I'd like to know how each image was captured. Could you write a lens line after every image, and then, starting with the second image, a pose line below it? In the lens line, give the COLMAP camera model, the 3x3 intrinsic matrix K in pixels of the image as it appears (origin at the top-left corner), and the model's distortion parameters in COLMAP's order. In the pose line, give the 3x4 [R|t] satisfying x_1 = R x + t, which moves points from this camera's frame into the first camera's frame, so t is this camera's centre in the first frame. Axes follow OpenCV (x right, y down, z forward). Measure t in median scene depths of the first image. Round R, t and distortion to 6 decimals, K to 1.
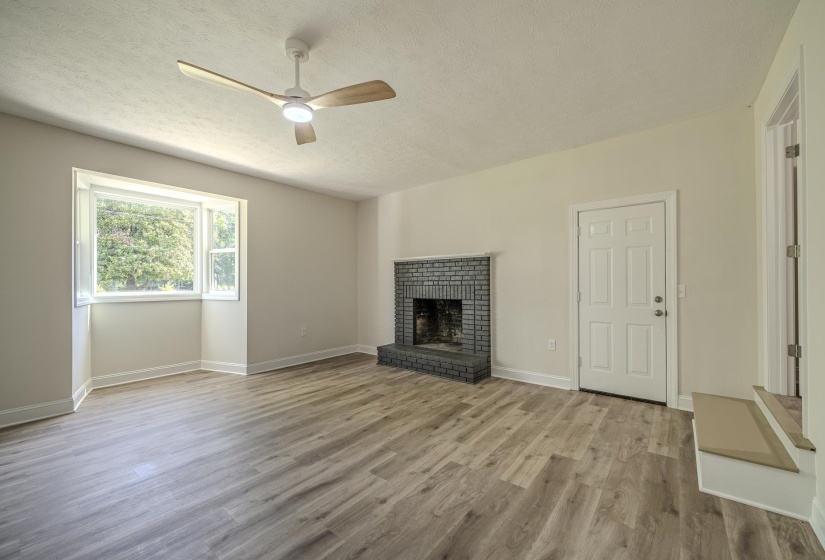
lens RADIAL K [[334.2, 0, 408.8], [0, 334.2, 282.2], [0, 0, 1]] dist [-0.001251, -0.001033]
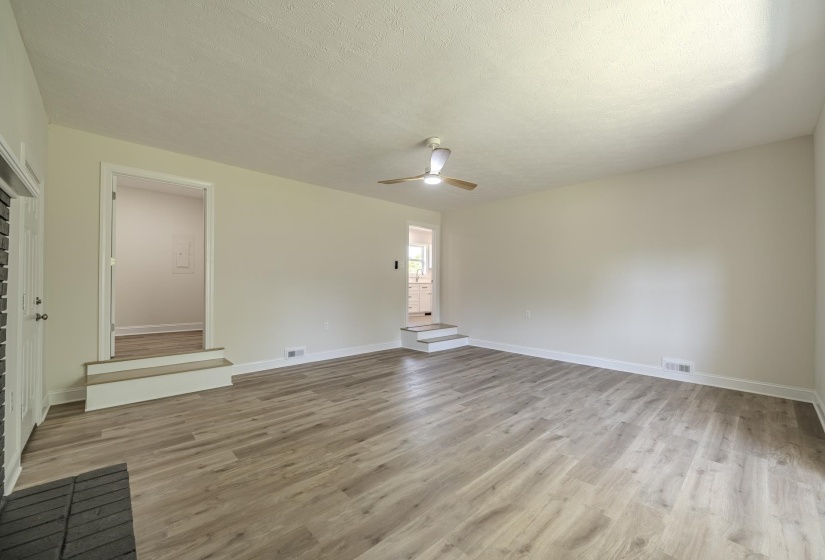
lens RADIAL K [[334.2, 0, 407.2], [0, 334.2, 279.2], [0, 0, 1]] dist [-0.001251, -0.001033]
pose [[-0.989422, 0.004559, 0.144997, -0.293030], [0.001137, 0.999719, -0.023675, 0.018721], [-0.145064, -0.023260, -0.989149, 1.742851]]
